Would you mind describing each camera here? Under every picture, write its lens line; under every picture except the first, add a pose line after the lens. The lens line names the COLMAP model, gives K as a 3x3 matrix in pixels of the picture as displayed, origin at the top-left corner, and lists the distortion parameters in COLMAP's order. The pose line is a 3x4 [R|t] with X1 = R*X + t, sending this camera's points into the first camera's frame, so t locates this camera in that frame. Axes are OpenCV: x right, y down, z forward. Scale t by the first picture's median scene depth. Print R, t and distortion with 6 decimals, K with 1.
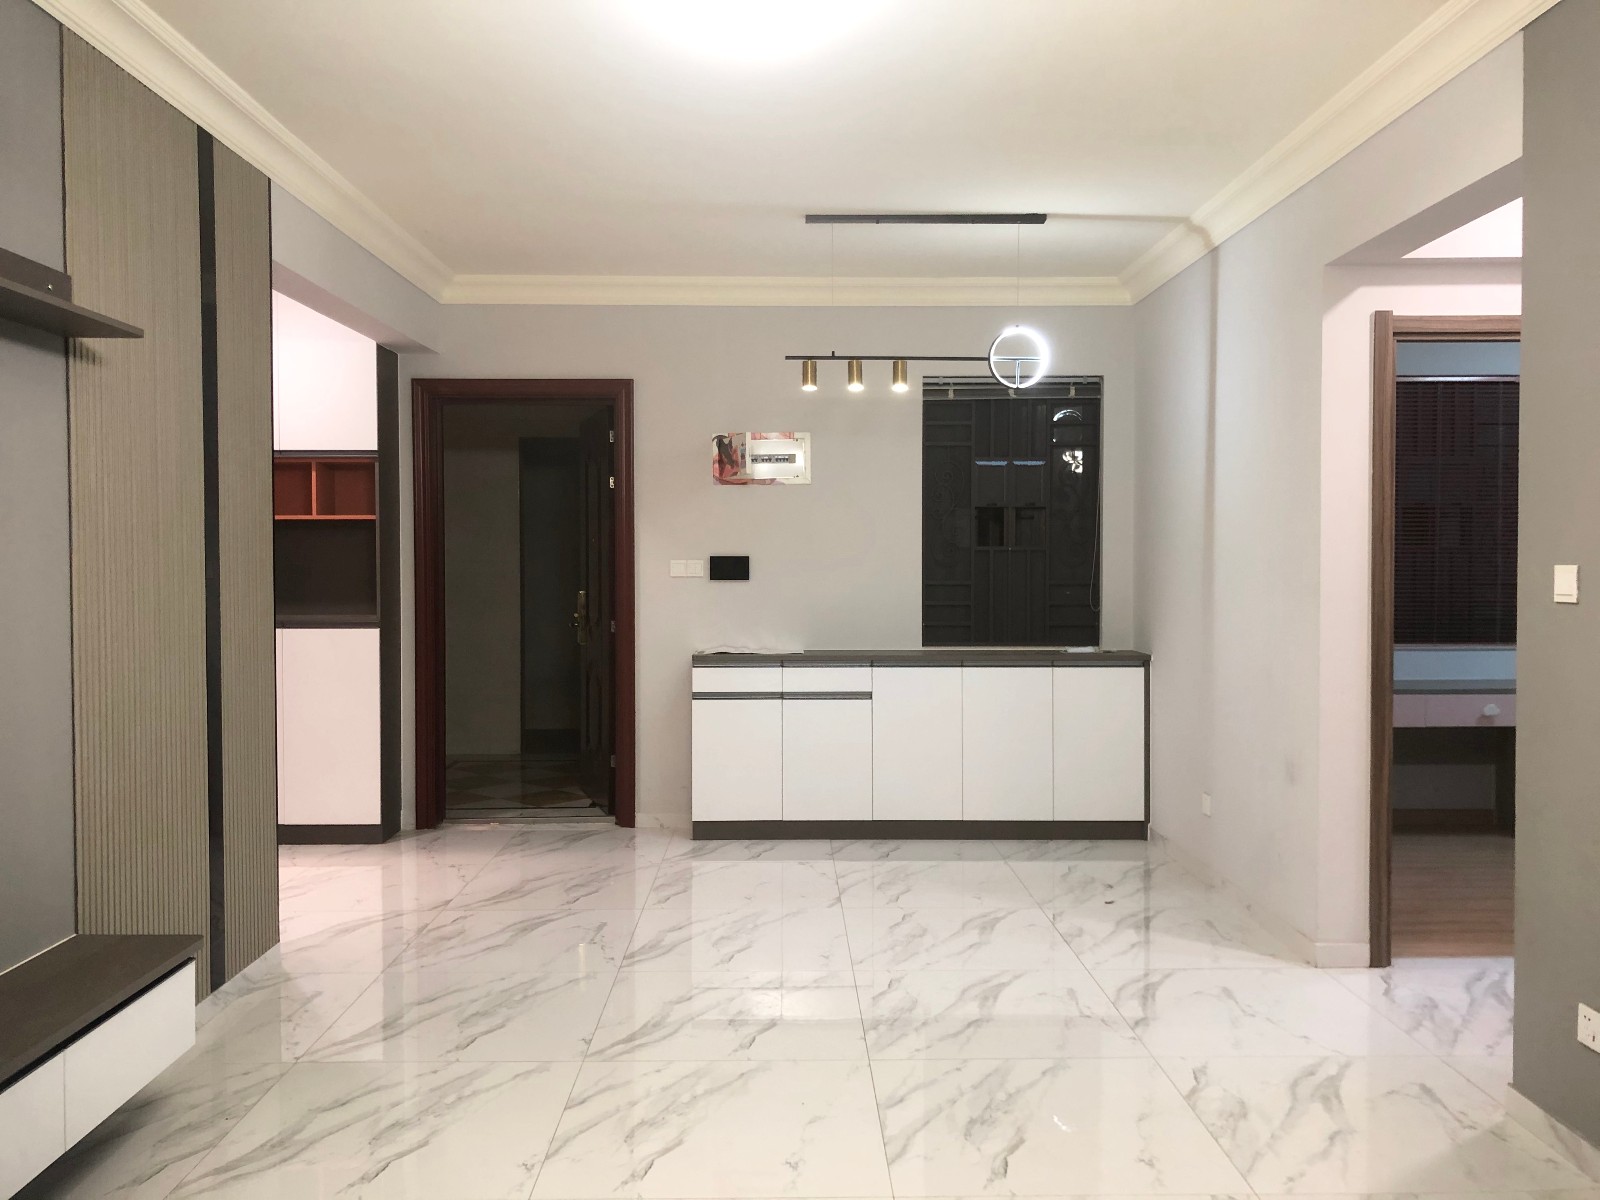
lens RADIAL K [[1306.6, 0, 800.0], [0, 1306.6, 600.0], [0, 0, 1]] dist [0.068201, -0.132208]
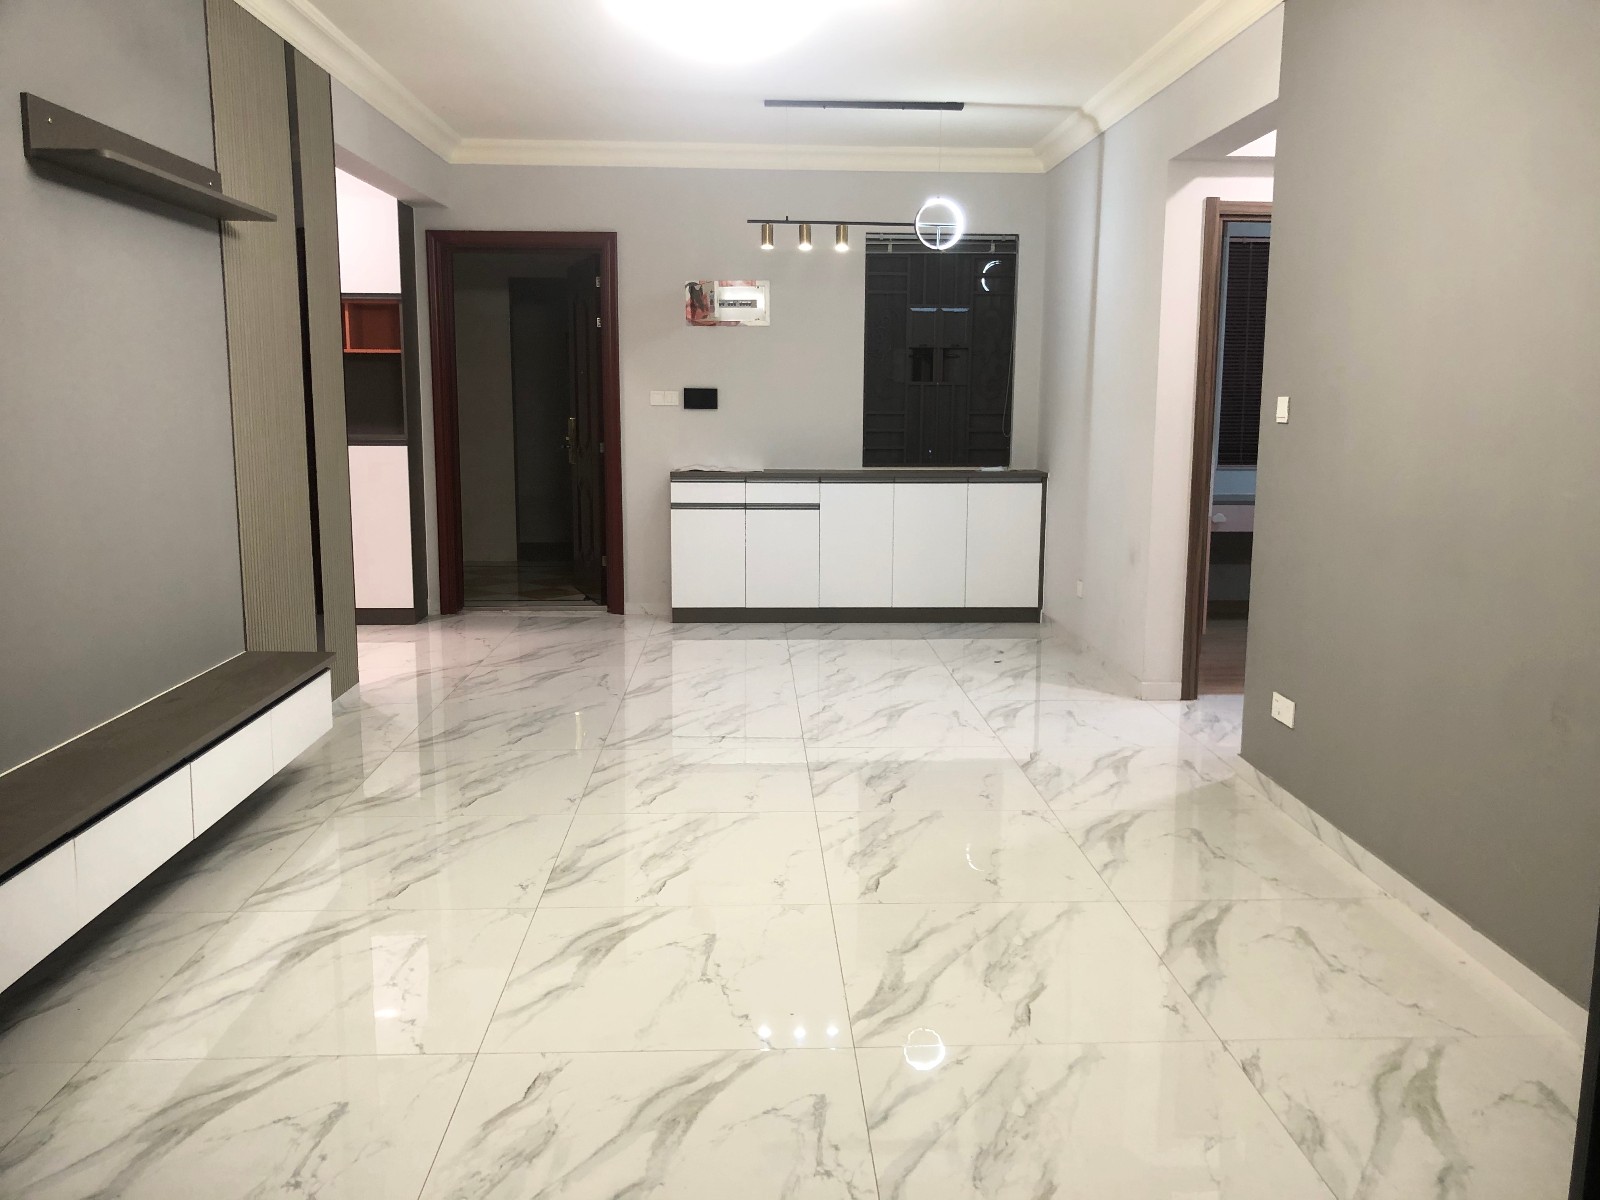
lens RADIAL K [[1304.7, 0, 803.9], [0, 1304.7, 597.9], [0, 0, 1]] dist [0.072705, -0.145142]
pose [[0.999564, 0.003227, 0.029350, 0.005949], [-0.006823, 0.992353, 0.123246, 0.009418], [-0.028728, -0.123392, 0.991942, -0.223396]]
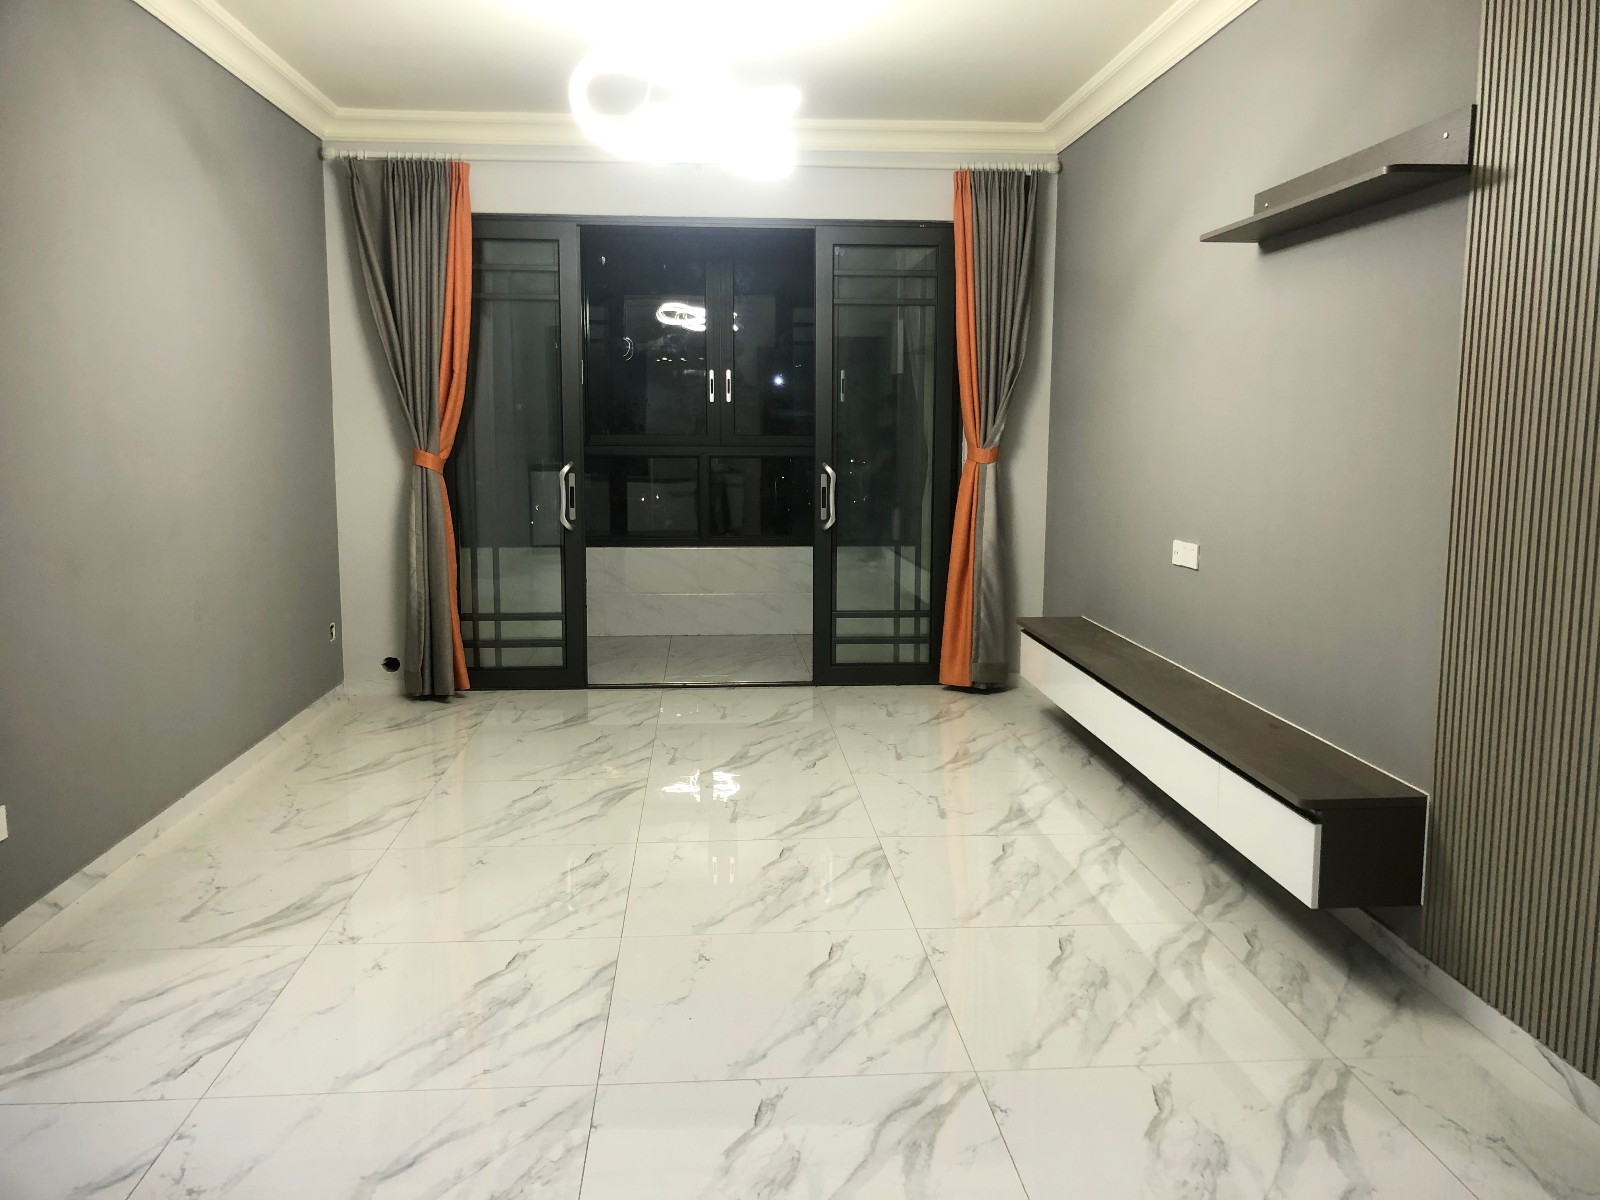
lens RADIAL K [[1313.4, 0, 790.4], [0, 1313.4, 596.9], [0, 0, 1]] dist [0.086142, -0.262800]
pose [[-0.998834, 0.003861, -0.048130, -0.013094], [-0.003864, 0.987209, 0.159382, -0.025562], [0.048130, 0.159382, -0.986043, 1.020821]]
